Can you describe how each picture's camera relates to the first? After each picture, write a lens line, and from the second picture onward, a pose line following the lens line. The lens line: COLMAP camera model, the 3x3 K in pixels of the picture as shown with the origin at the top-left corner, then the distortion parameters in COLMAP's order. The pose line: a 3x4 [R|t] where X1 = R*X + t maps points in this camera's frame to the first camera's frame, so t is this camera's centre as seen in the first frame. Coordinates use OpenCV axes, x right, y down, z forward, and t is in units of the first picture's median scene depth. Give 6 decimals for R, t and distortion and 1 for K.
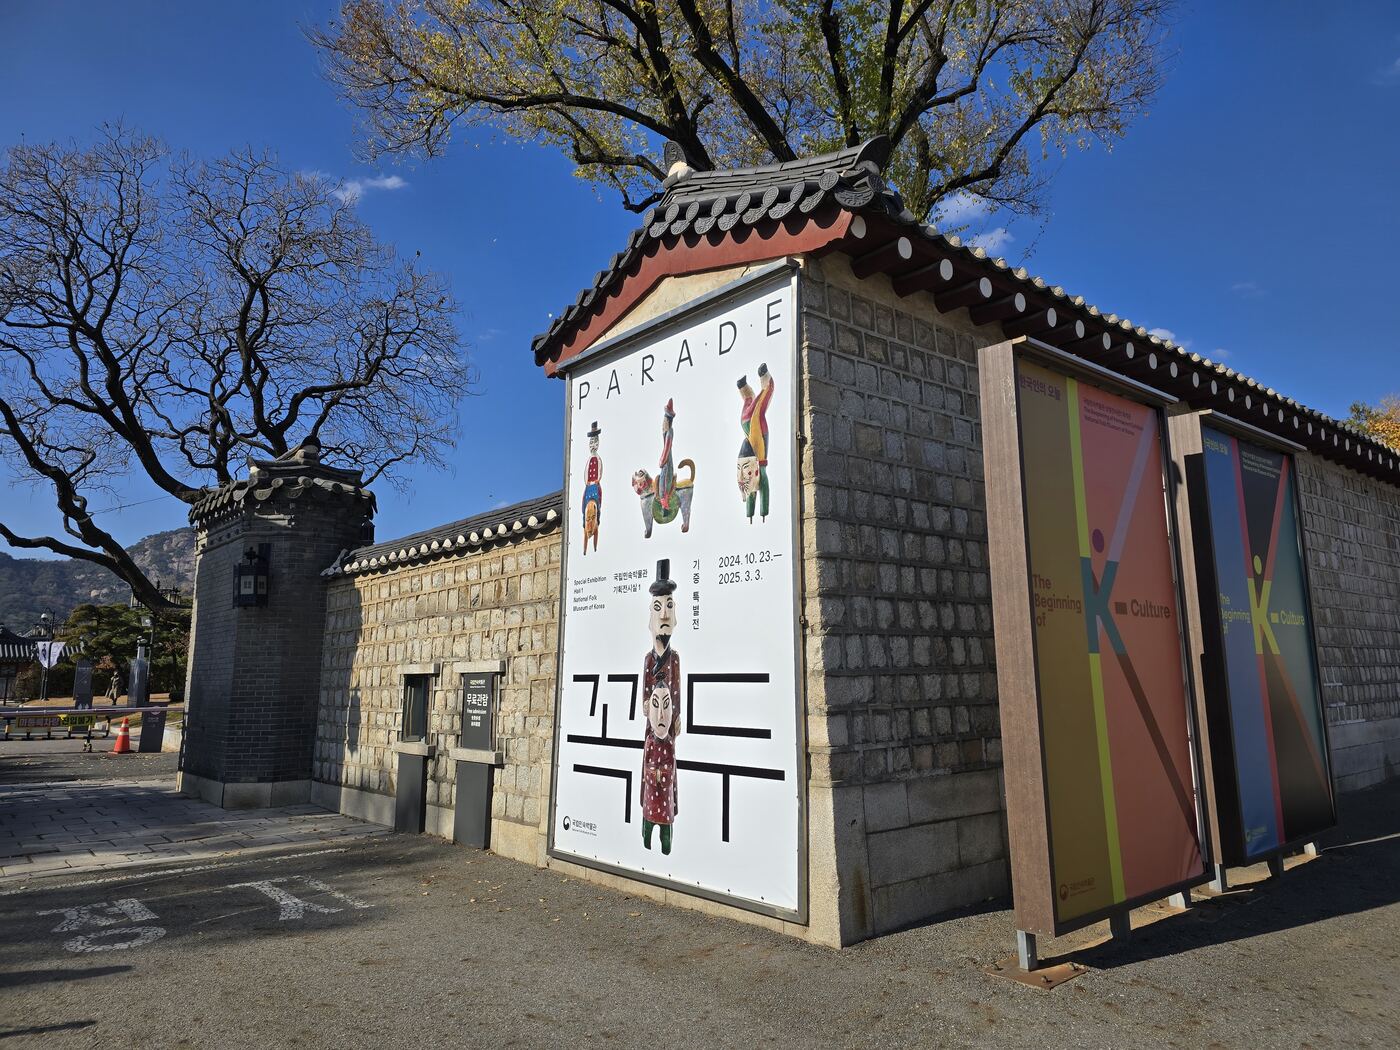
lens RADIAL K [[941.1, 0, 702.5], [0, 941.1, 518.9], [0, 0, 1]] dist [0.009198, 0.001105]
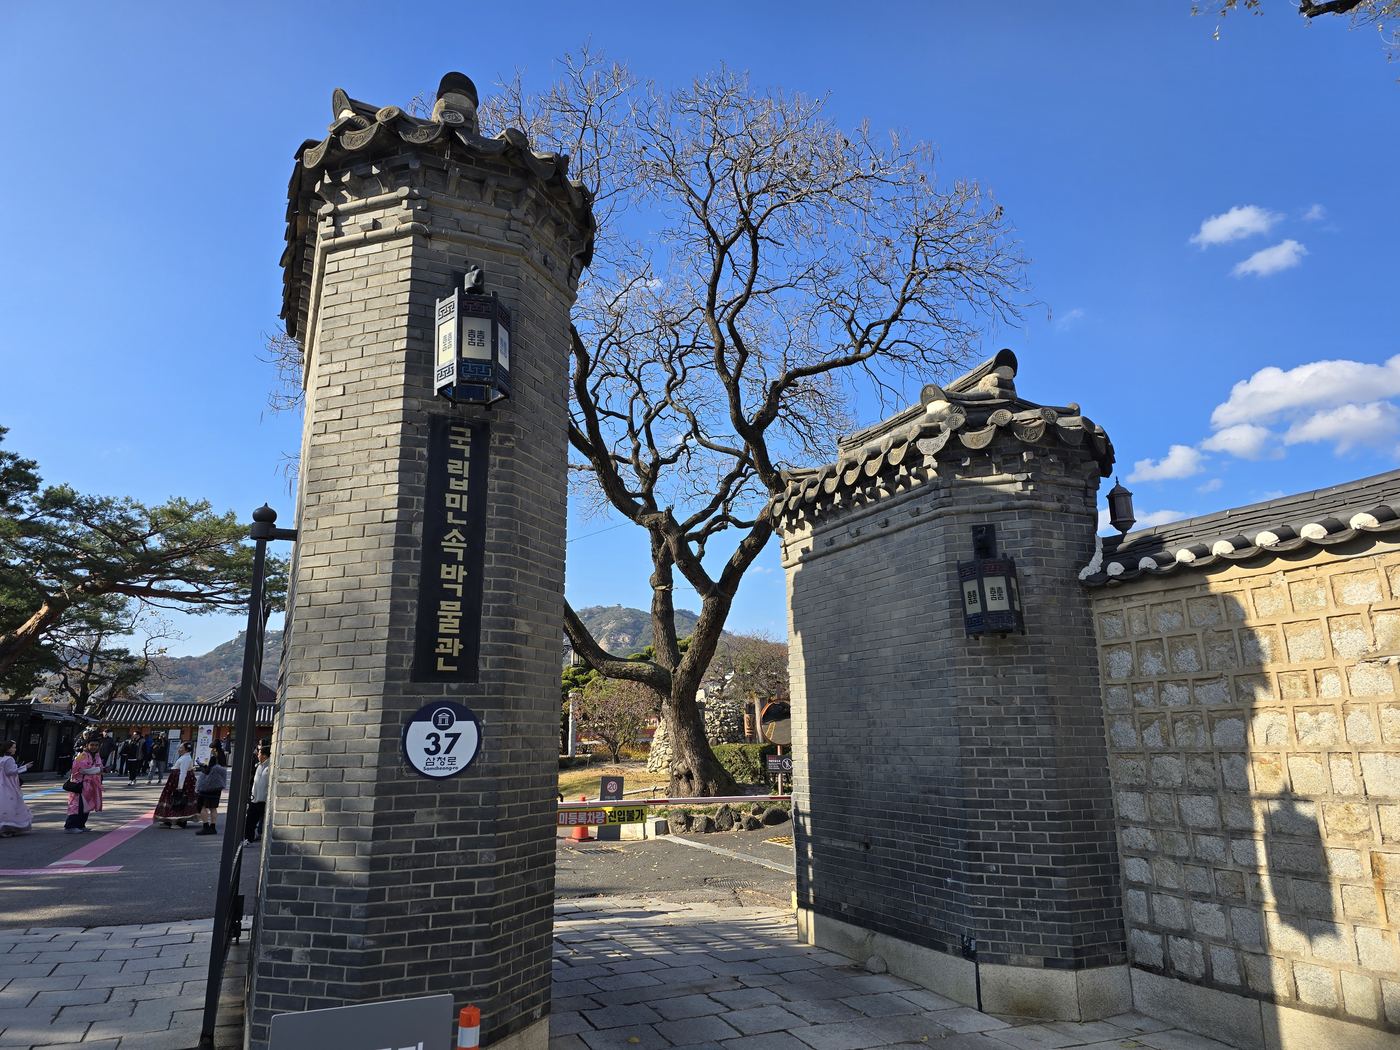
lens RADIAL K [[943.3, 0, 697.2], [0, 943.3, 526.7], [0, 0, 1]] dist [0.023115, -0.003331]
pose [[0.957573, -0.056260, -0.282648, -0.470182], [0.040428, 0.997286, -0.061540, 0.055453], [0.285343, 0.047502, 0.957248, 0.404686]]
